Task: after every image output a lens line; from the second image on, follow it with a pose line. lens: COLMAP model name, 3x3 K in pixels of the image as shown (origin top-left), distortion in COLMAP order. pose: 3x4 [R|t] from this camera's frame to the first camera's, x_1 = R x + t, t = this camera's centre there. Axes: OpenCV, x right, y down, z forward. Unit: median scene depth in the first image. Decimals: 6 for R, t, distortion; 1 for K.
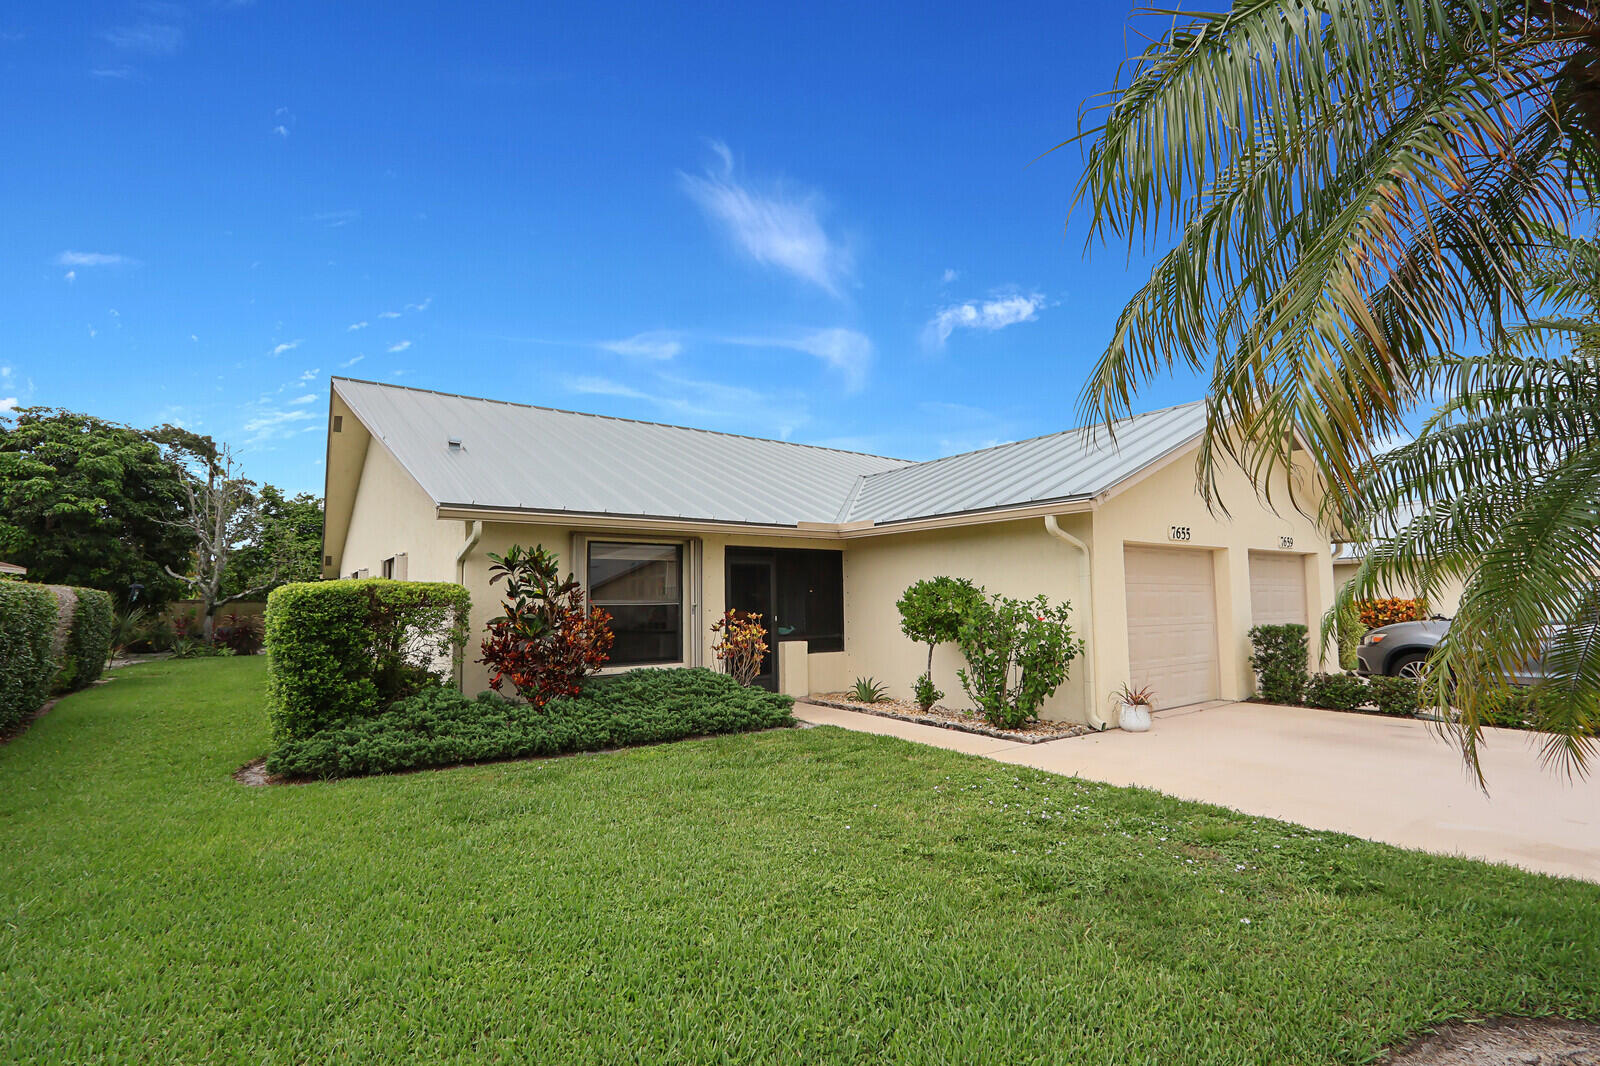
lens RADIAL K [[759.1, 0, 800.1], [0, 759.1, 570.6], [0, 0, 1]] dist [-0.000288, -0.000097]
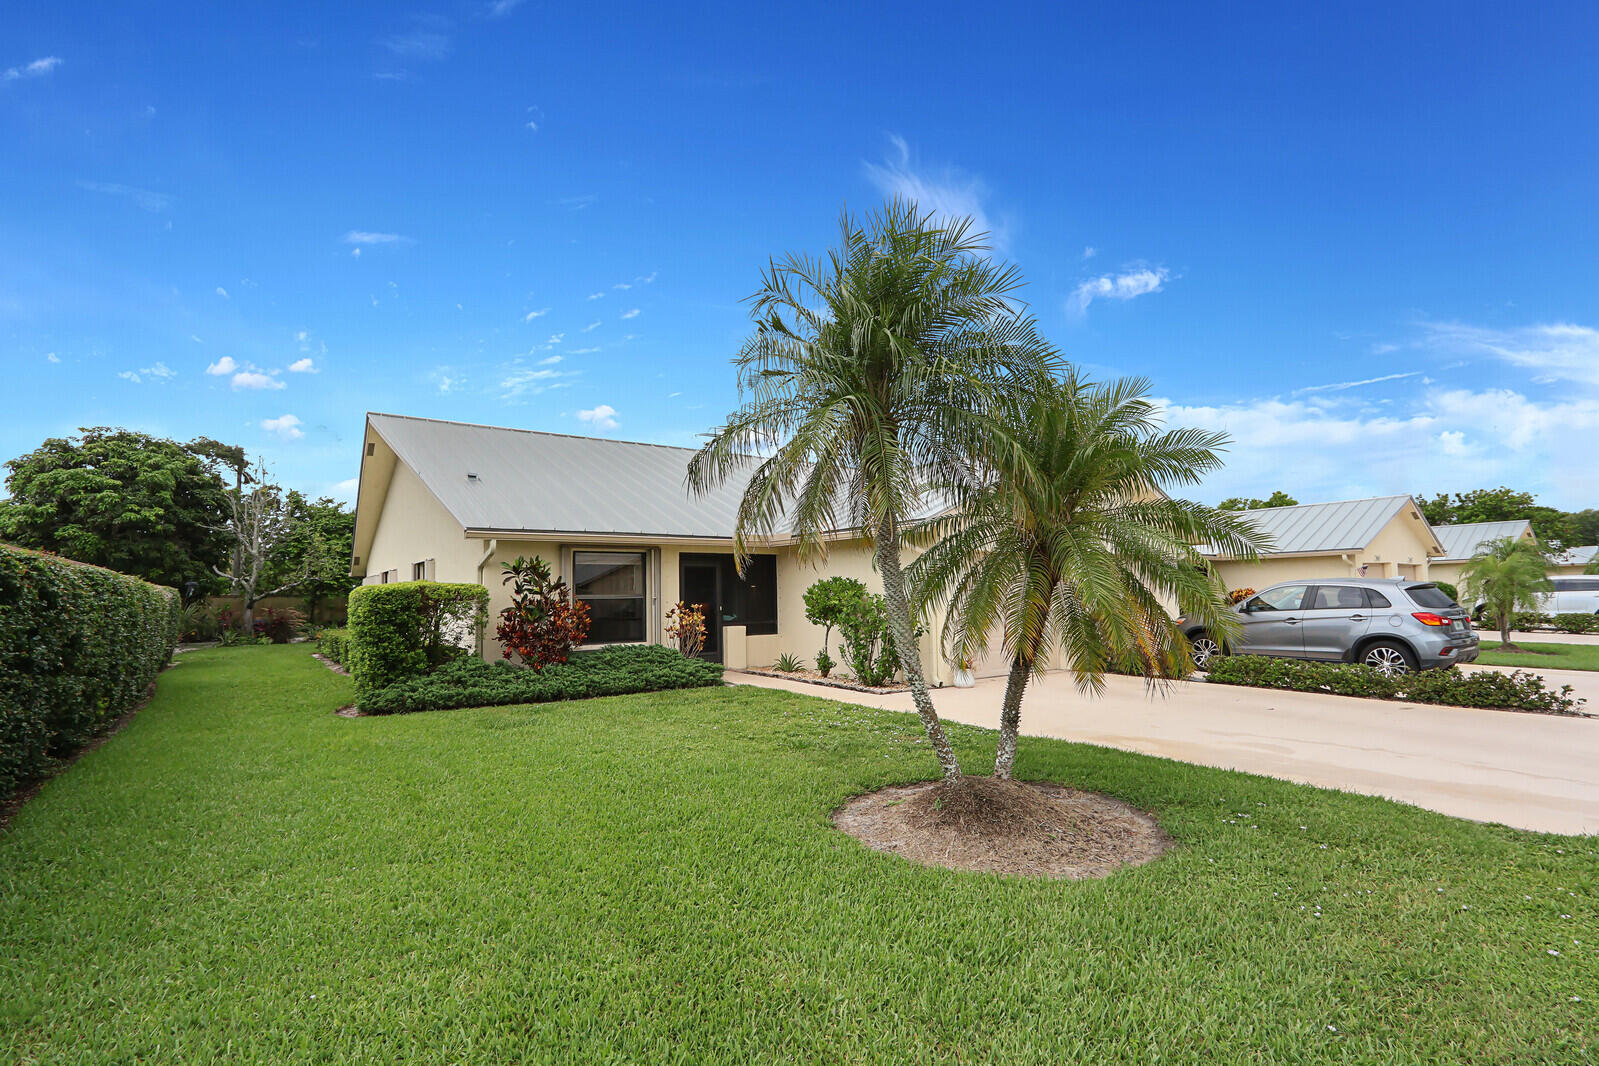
lens RADIAL K [[758.6, 0, 799.6], [0, 758.6, 570.6], [0, 0, 1]] dist [-0.000288, -0.000097]
pose [[0.999990, -0.003968, -0.002043, 0.125872], [0.003989, 0.999938, 0.010364, -0.017323], [0.002002, -0.010372, 0.999944, -0.349848]]
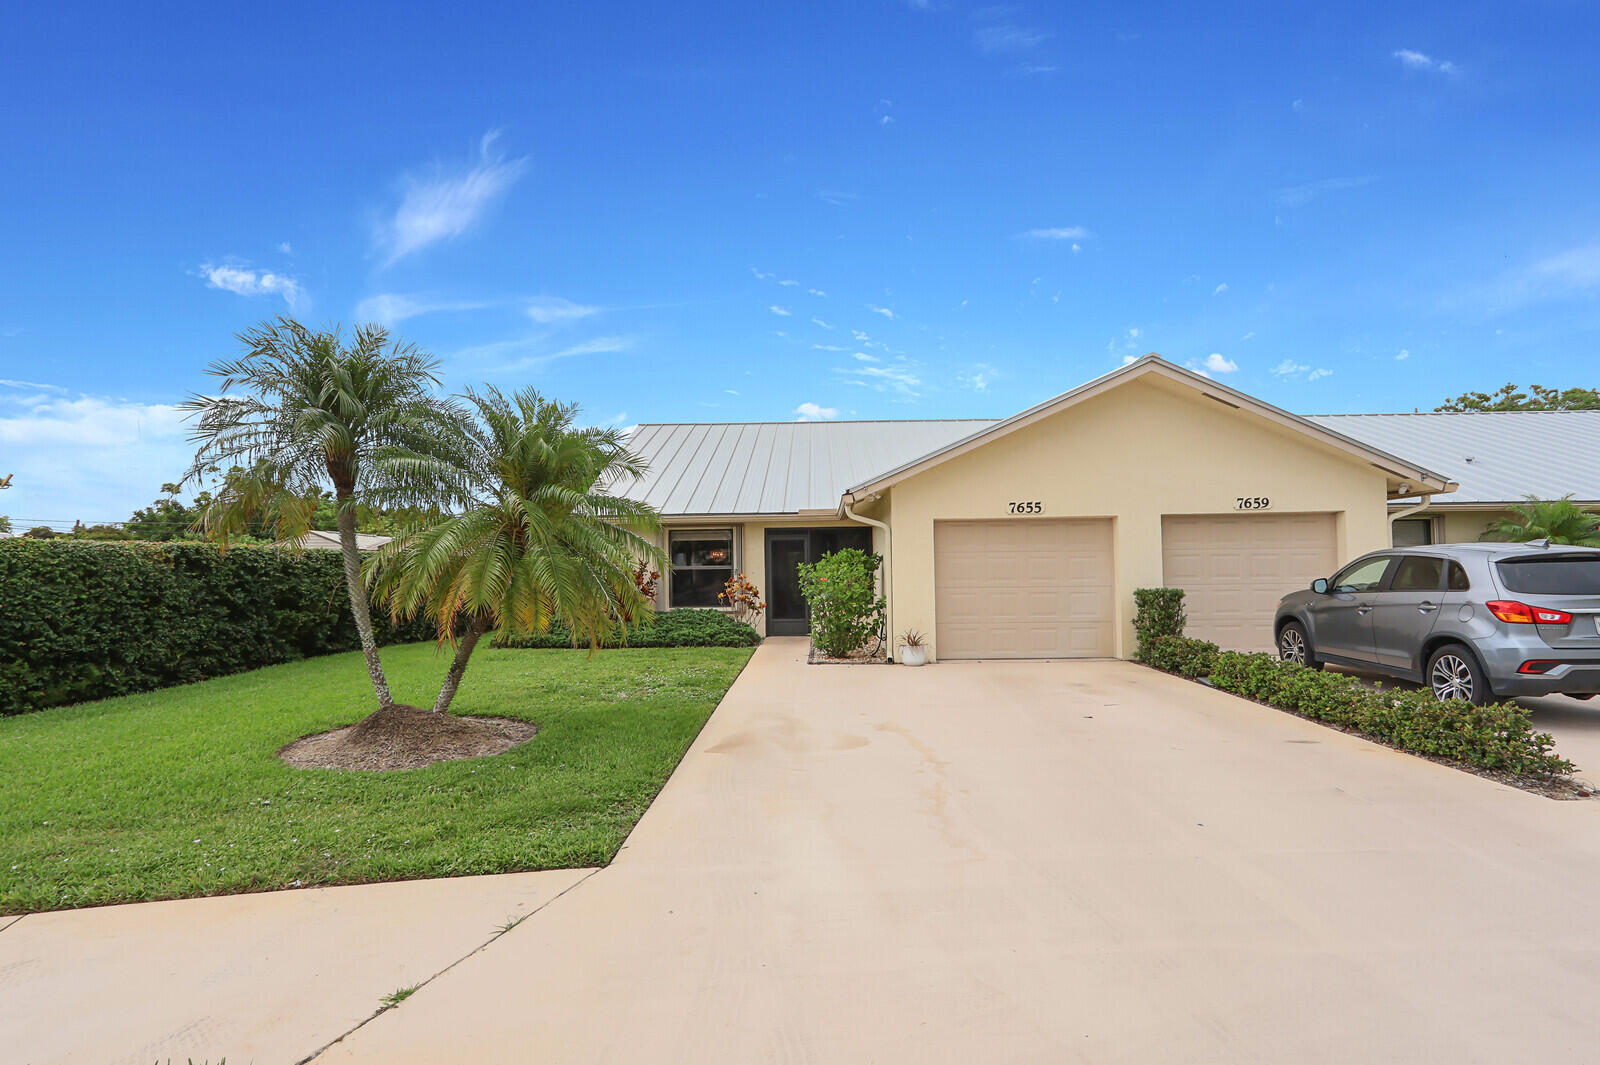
lens RADIAL K [[760.1, 0, 802.5], [0, 760.1, 563.9], [0, 0, 1]] dist [-0.000251, -0.000039]
pose [[0.801385, -0.003544, -0.598138, 0.937148], [0.028288, 0.999088, 0.031981, -0.010152], [0.597479, -0.042549, 0.800755, -0.133665]]
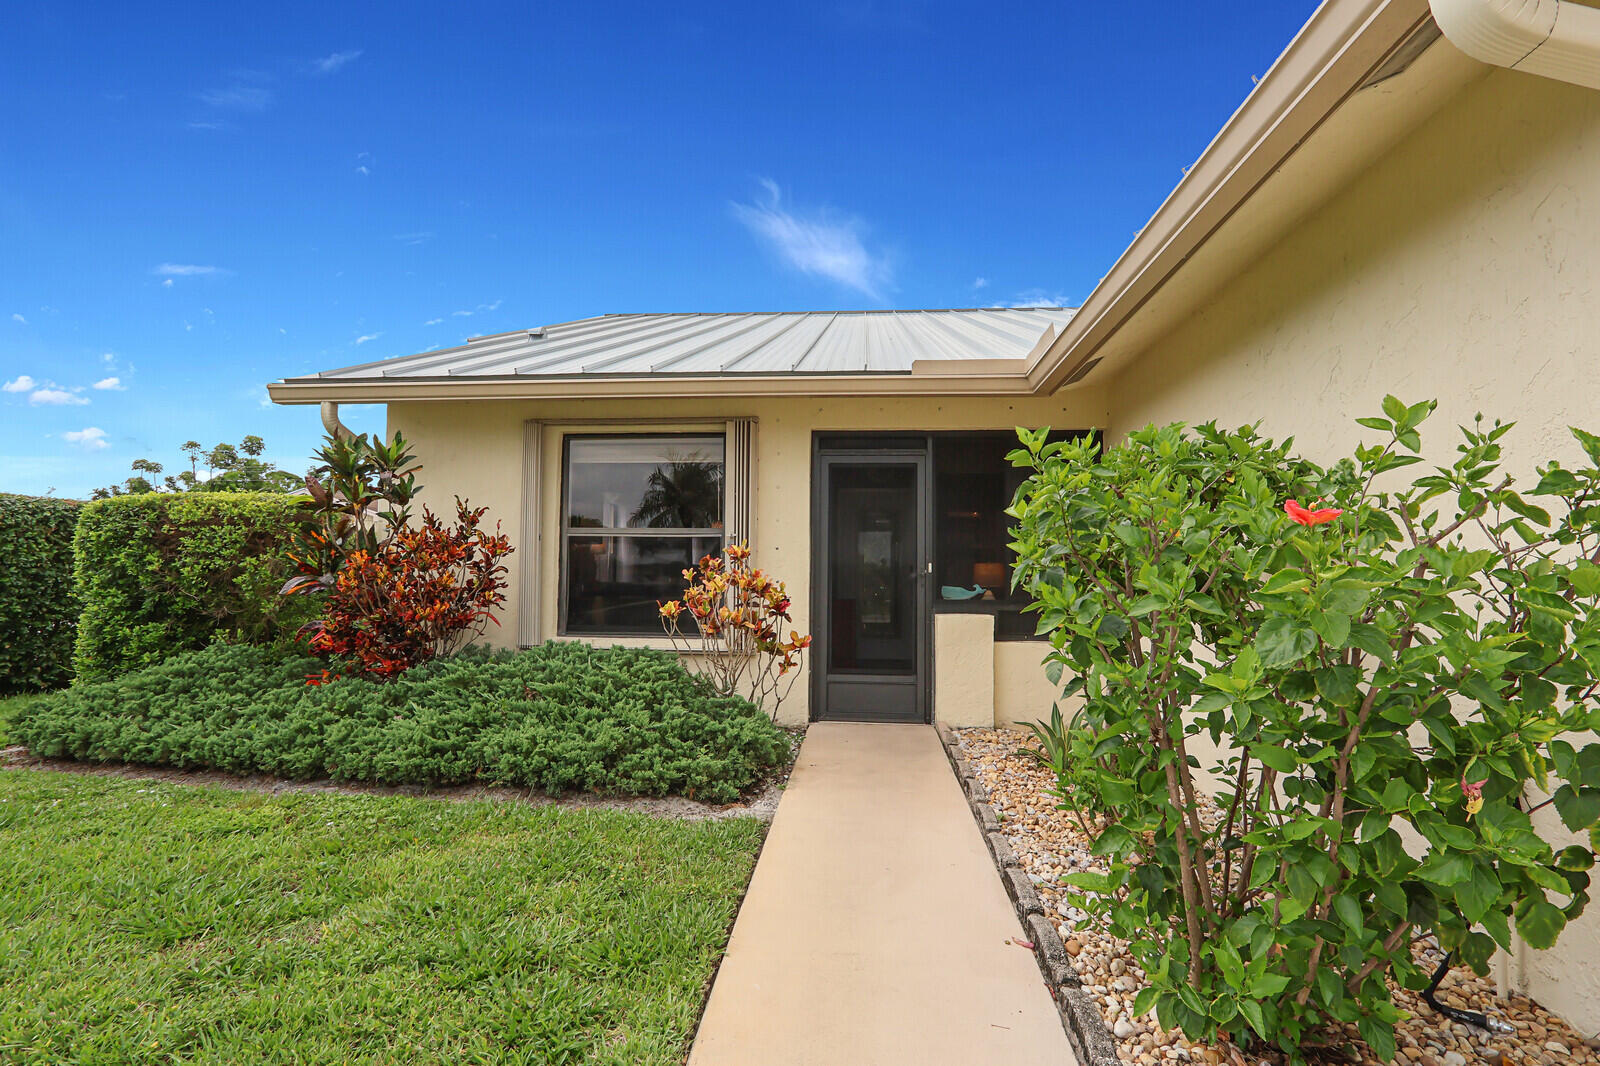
lens RADIAL K [[759.1, 0, 800.1], [0, 759.1, 570.6], [0, 0, 1]] dist [-0.000288, -0.000097]
pose [[0.759533, 0.013058, -0.650338, 0.281427], [0.009756, 0.999457, 0.031462, 0.057137], [0.650396, -0.030241, 0.758993, 0.662059]]
